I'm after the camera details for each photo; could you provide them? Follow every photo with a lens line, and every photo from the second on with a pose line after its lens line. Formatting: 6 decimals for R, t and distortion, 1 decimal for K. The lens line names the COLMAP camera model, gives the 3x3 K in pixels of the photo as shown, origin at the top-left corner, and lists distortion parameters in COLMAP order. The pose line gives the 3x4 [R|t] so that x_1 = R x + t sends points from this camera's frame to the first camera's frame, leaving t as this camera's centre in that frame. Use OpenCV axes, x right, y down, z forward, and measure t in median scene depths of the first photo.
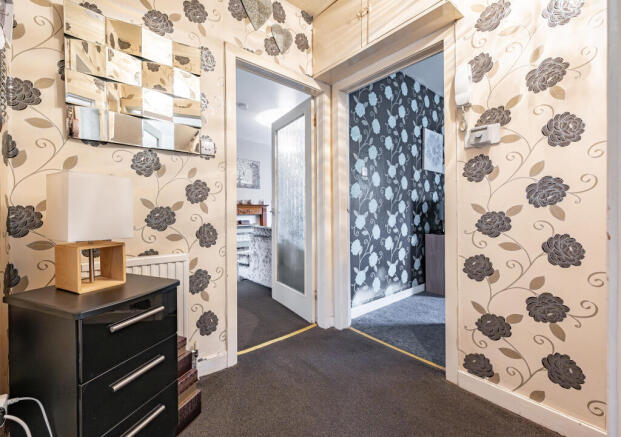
lens RADIAL K [[270.3, 0, 311.3], [0, 270.3, 217.8], [0, 0, 1]] dist [-0.001483, -0.000095]
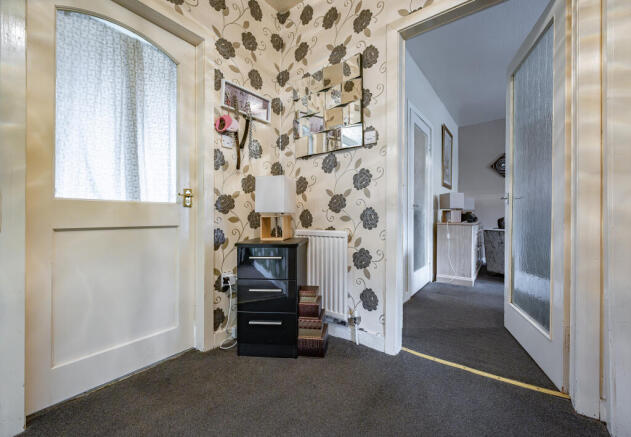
lens RADIAL K [[266.2, 0, 316.6], [0, 266.2, 216.0], [0, 0, 1]] dist [0.001299, 0.000144]
pose [[0.224189, 0.002298, -0.974543, 0.631988], [-0.012691, 0.999919, -0.000562, 0.061698], [0.974463, 0.012494, 0.224200, 0.577330]]
